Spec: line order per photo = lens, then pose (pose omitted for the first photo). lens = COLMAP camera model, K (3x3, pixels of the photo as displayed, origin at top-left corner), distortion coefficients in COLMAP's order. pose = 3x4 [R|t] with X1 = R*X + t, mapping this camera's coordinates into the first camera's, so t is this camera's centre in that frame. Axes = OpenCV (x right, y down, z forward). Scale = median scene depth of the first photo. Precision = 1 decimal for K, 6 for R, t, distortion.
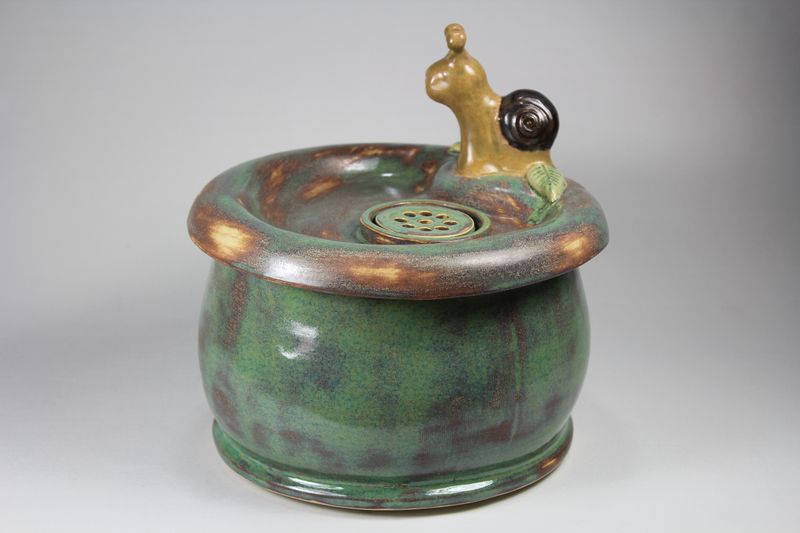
lens RADIAL K [[1621.0, 0, 400.8], [0, 1621.0, 267.5], [0, 0, 1]] dist [-0.010381, 0.000000]
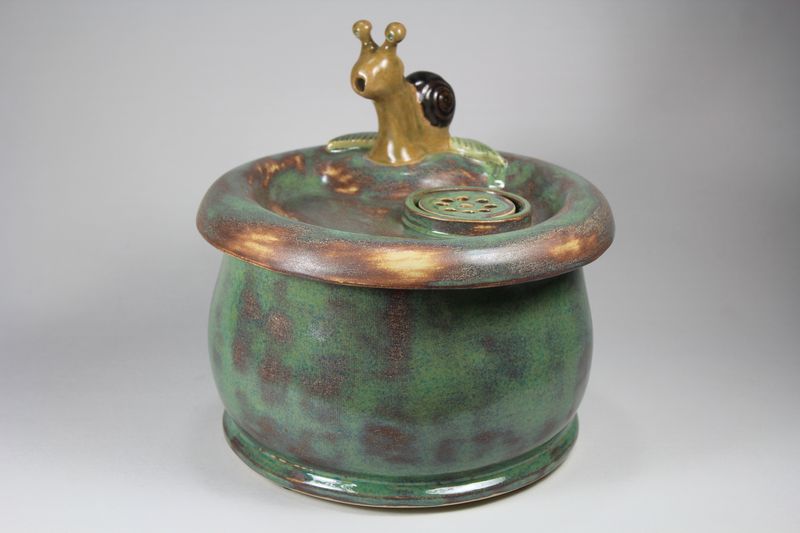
lens RADIAL K [[1621.0, 0, 398.2], [0, 1621.0, 266.2], [0, 0, 1]] dist [-0.010381, 0.000000]
pose [[0.623622, -0.260679, 0.736982, -0.816890], [0.253086, 0.959313, 0.125162, -0.137262], [-0.739623, 0.108466, 0.664223, 0.365217]]
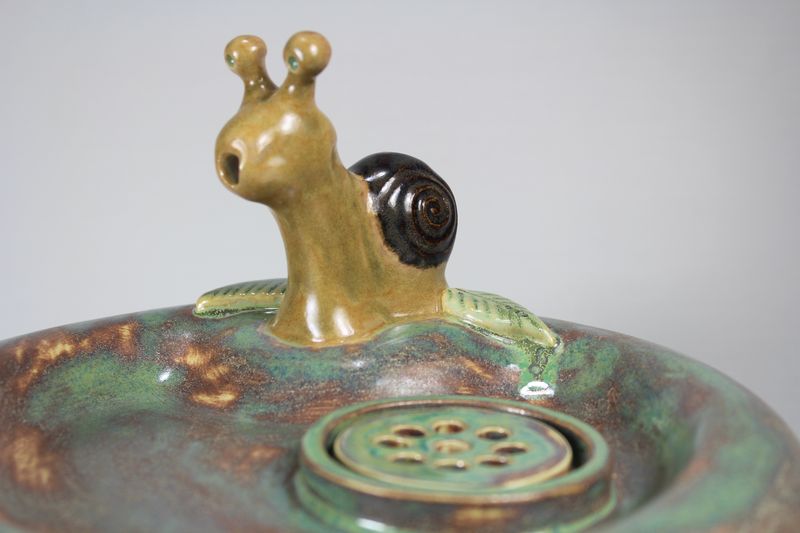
lens RADIAL K [[1319.5, 0, 394.9], [0, 1319.5, 263.3], [0, 0, 1]] dist [-0.012961, 0.000000]
pose [[0.695040, -0.169895, 0.698610, -0.239692], [0.249168, 0.968381, -0.012395, -0.077899], [-0.674415, 0.182686, 0.715395, 0.784946]]
